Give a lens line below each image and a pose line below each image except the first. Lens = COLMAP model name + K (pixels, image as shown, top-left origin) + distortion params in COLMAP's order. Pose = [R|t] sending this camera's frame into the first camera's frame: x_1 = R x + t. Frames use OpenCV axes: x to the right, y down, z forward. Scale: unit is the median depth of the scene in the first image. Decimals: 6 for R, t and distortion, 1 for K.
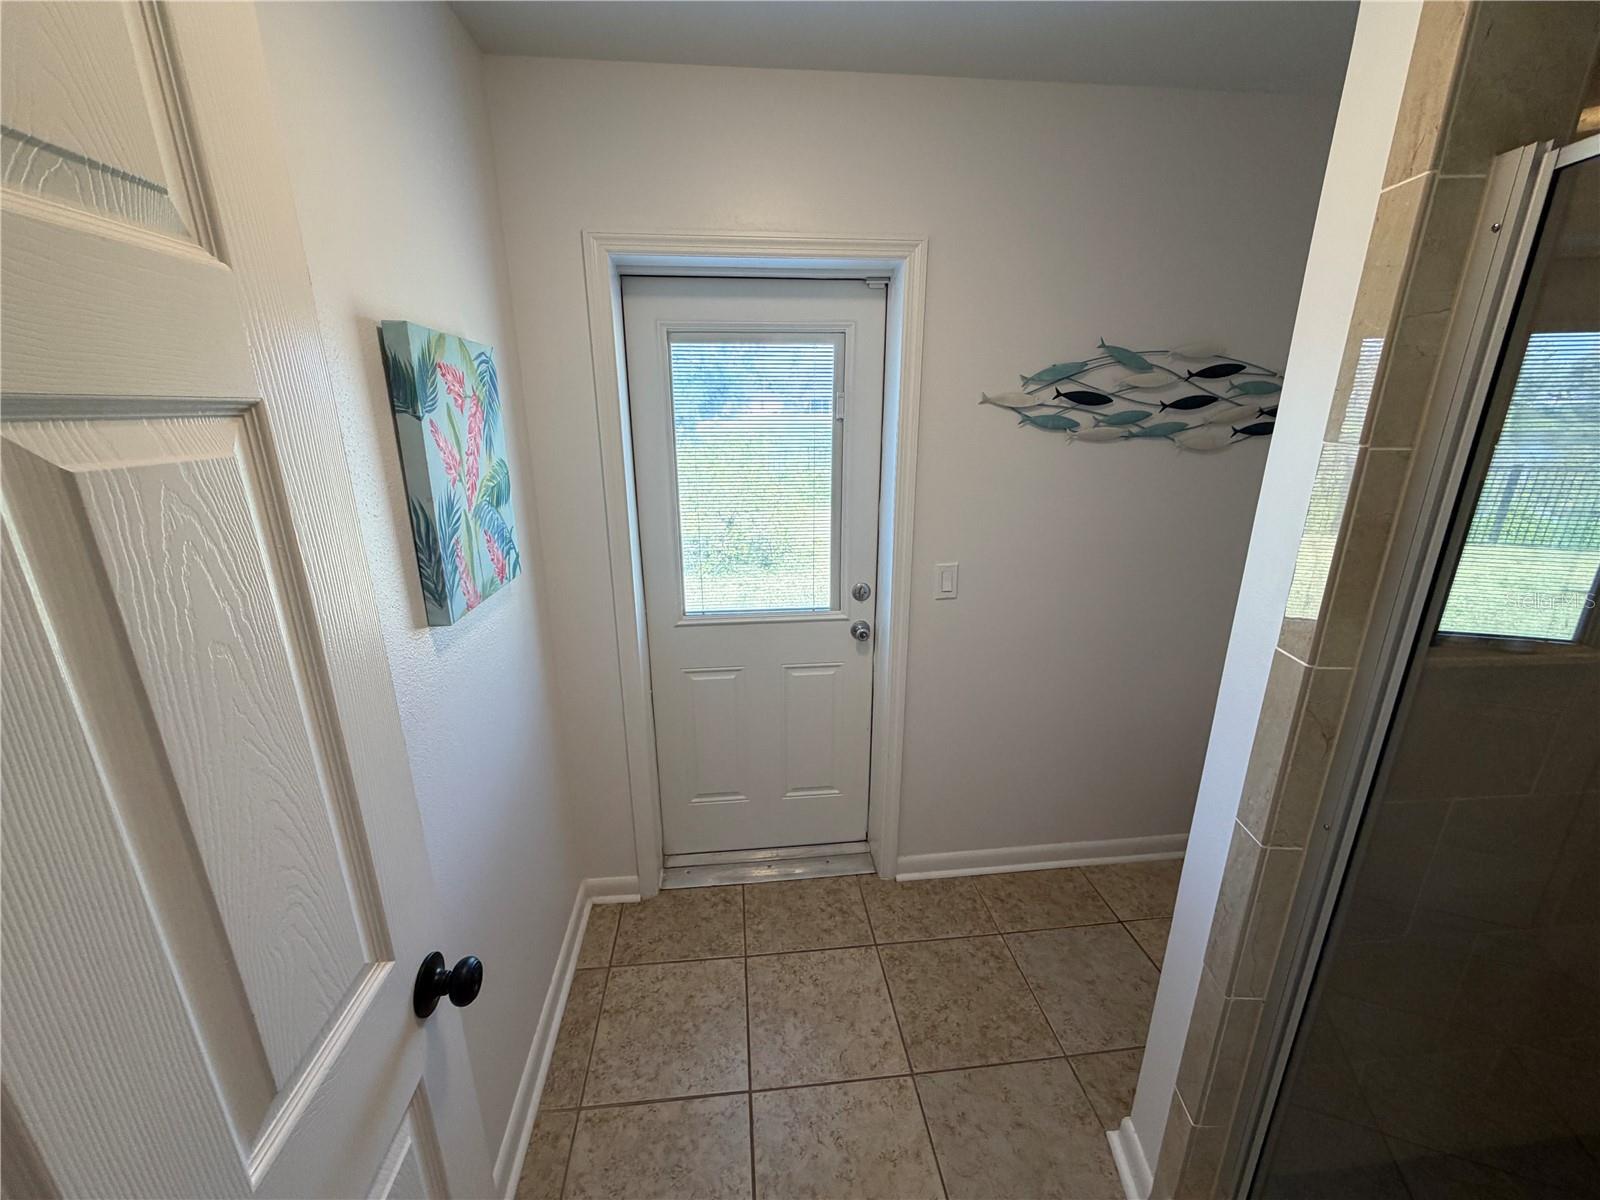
lens RADIAL K [[637.9, 0, 794.7], [0, 637.9, 602.8], [0, 0, 1]] dist [-0.001523, -0.000101]
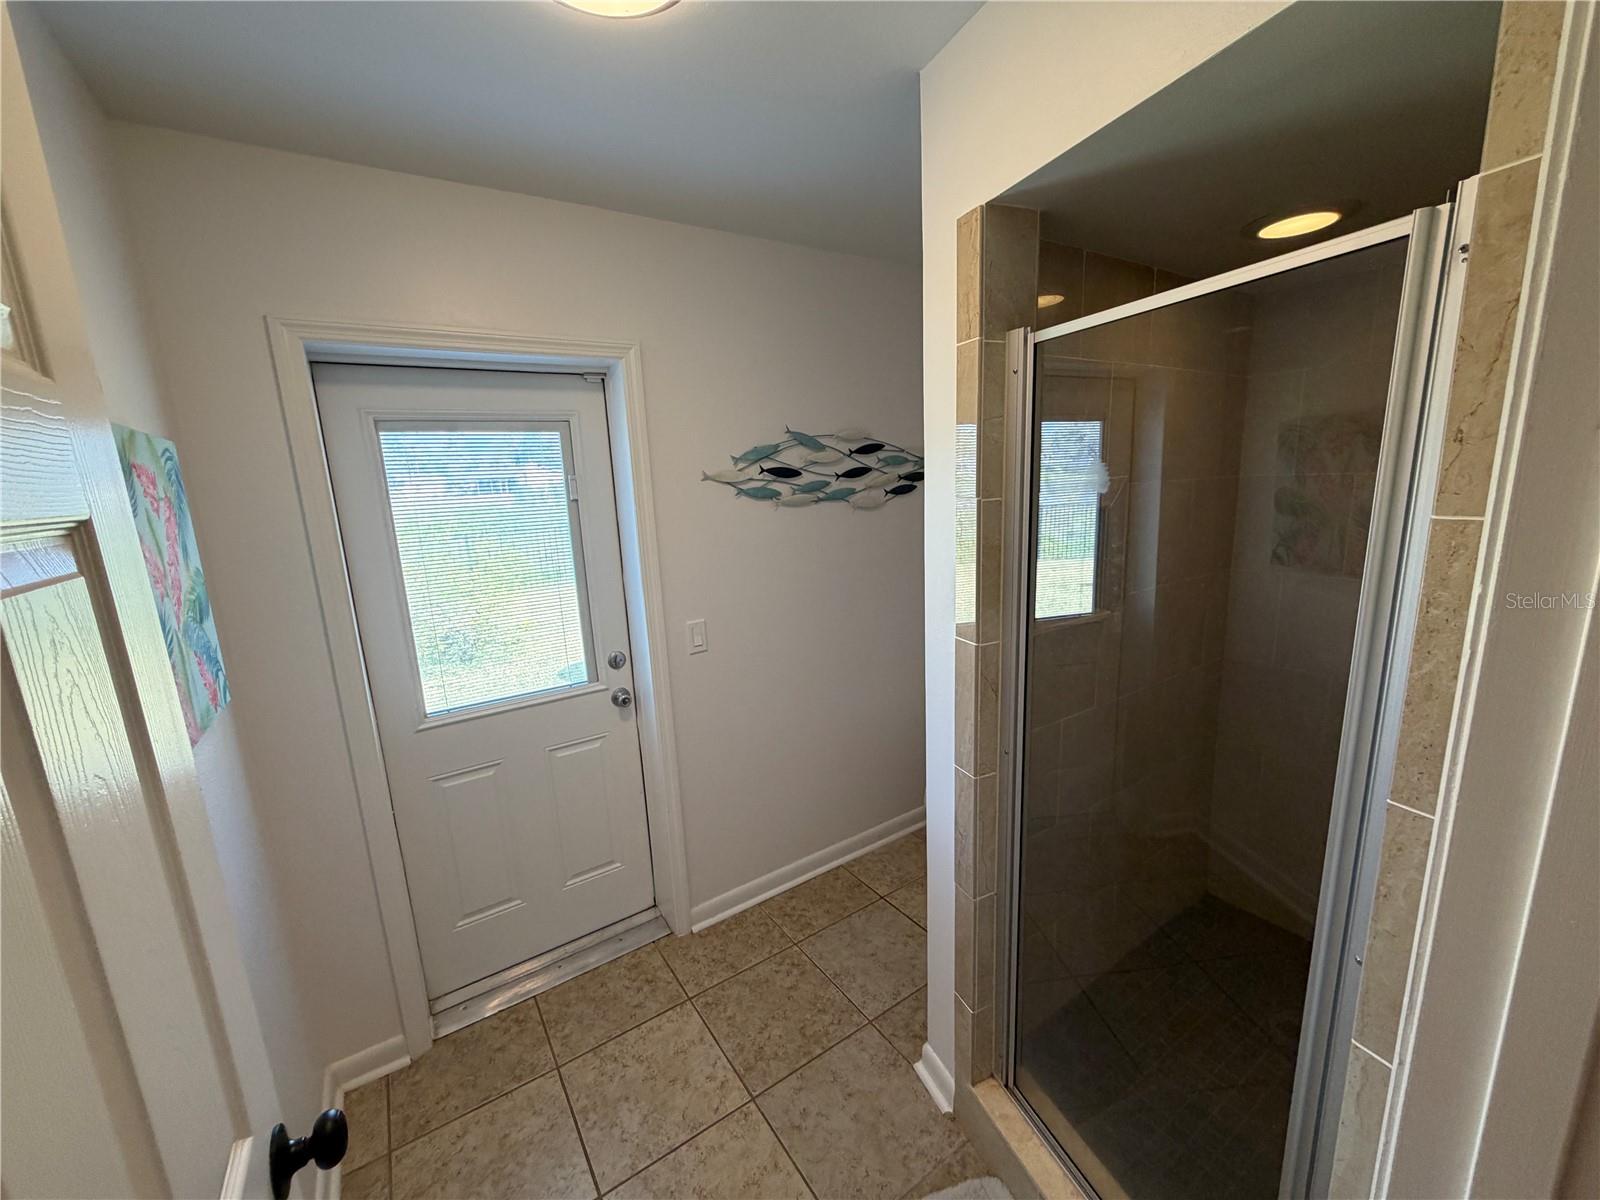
lens RADIAL K [[637.9, 0, 794.7], [0, 637.9, 602.8], [0, 0, 1]] dist [-0.001523, -0.000101]
pose [[0.885636, -0.127095, 0.446650, -0.104201], [0.175359, 0.982137, -0.068240, 0.014441], [-0.429998, 0.138760, 0.892103, -0.073865]]
